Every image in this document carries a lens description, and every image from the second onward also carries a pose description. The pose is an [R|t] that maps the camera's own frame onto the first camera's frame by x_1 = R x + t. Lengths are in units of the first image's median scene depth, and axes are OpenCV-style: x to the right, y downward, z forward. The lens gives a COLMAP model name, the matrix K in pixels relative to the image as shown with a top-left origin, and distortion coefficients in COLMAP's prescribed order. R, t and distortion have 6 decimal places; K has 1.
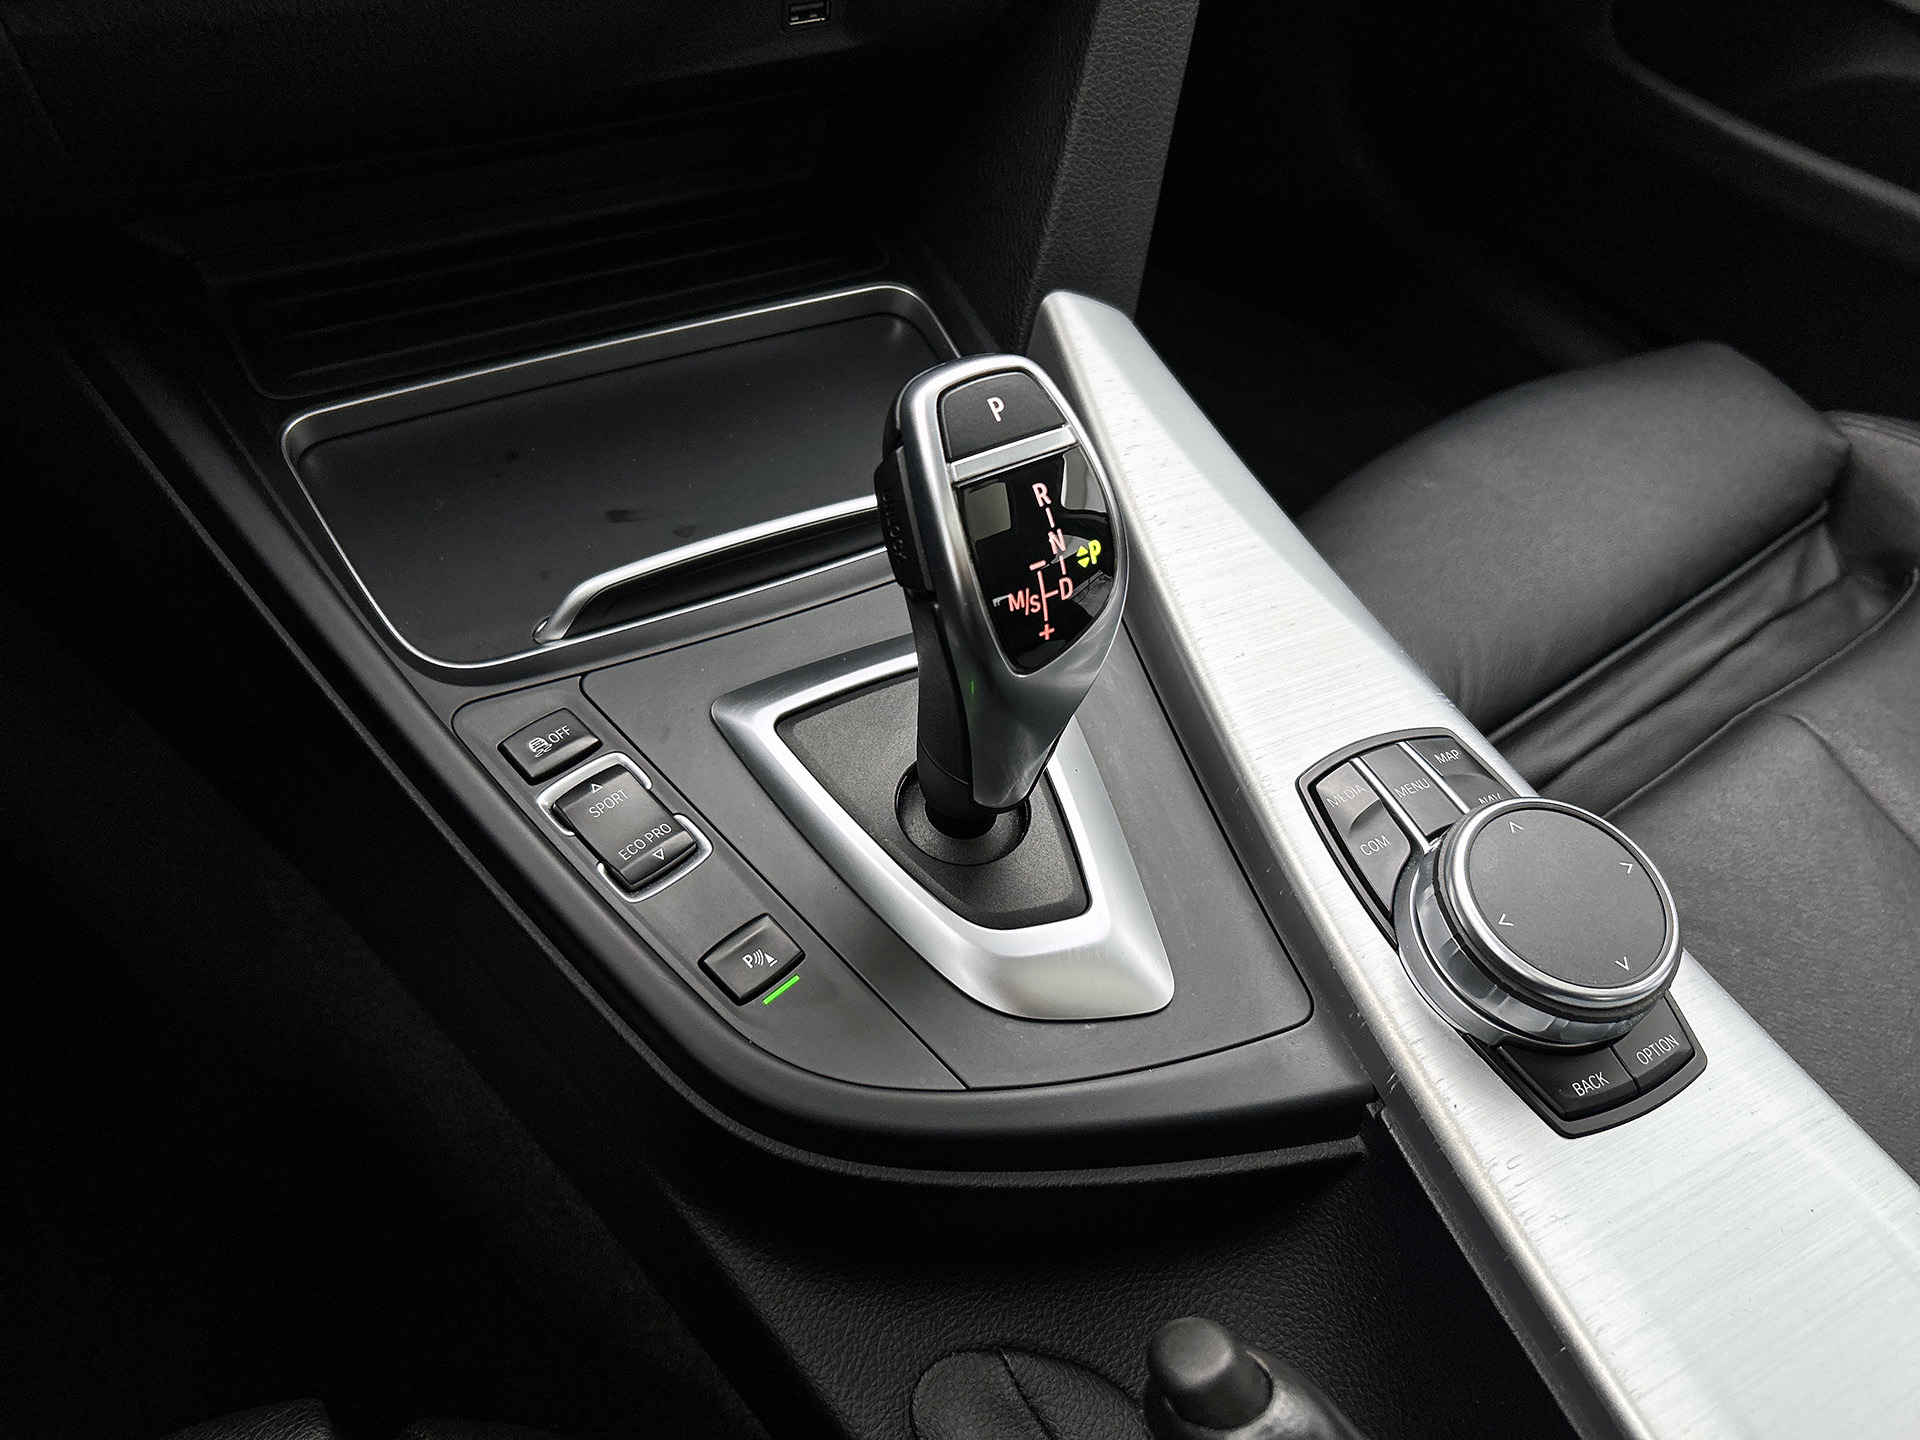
lens RADIAL K [[1455.3, 0, 1001.0], [0, 1455.3, 713.1], [0, 0, 1]] dist [0.031678, -0.022101]
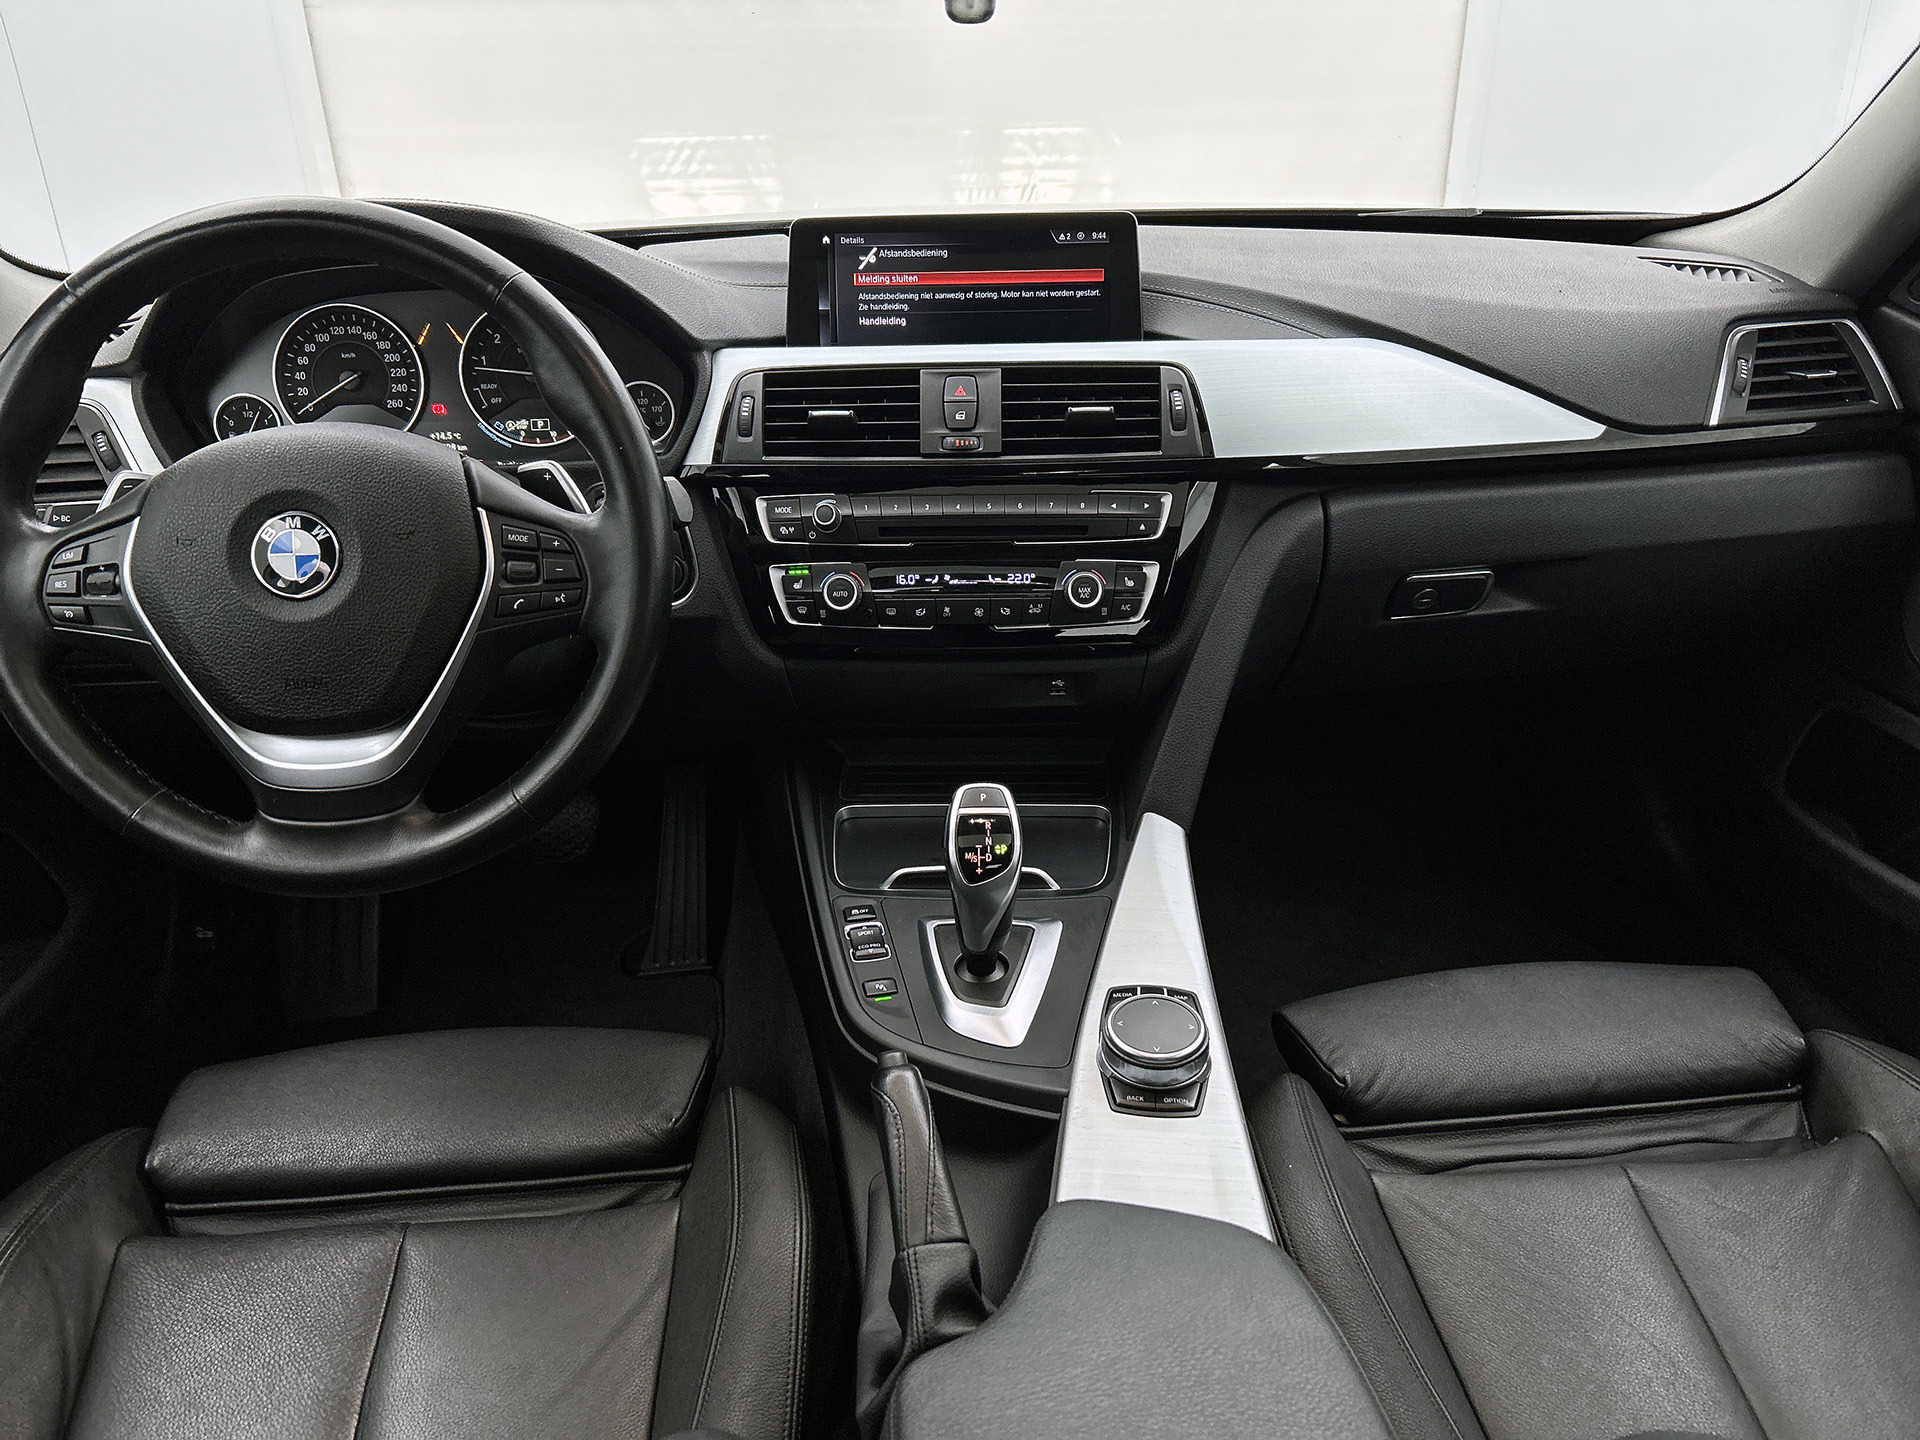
lens RADIAL K [[1455.3, 0, 966.6], [0, 1455.3, 735.4], [0, 0, 1]] dist [0.031678, -0.022101]
pose [[0.828976, 0.094154, -0.551301, 1.284254], [-0.324925, 0.883388, -0.337711, 0.563122], [0.455216, 0.459086, 0.762901, -1.102802]]
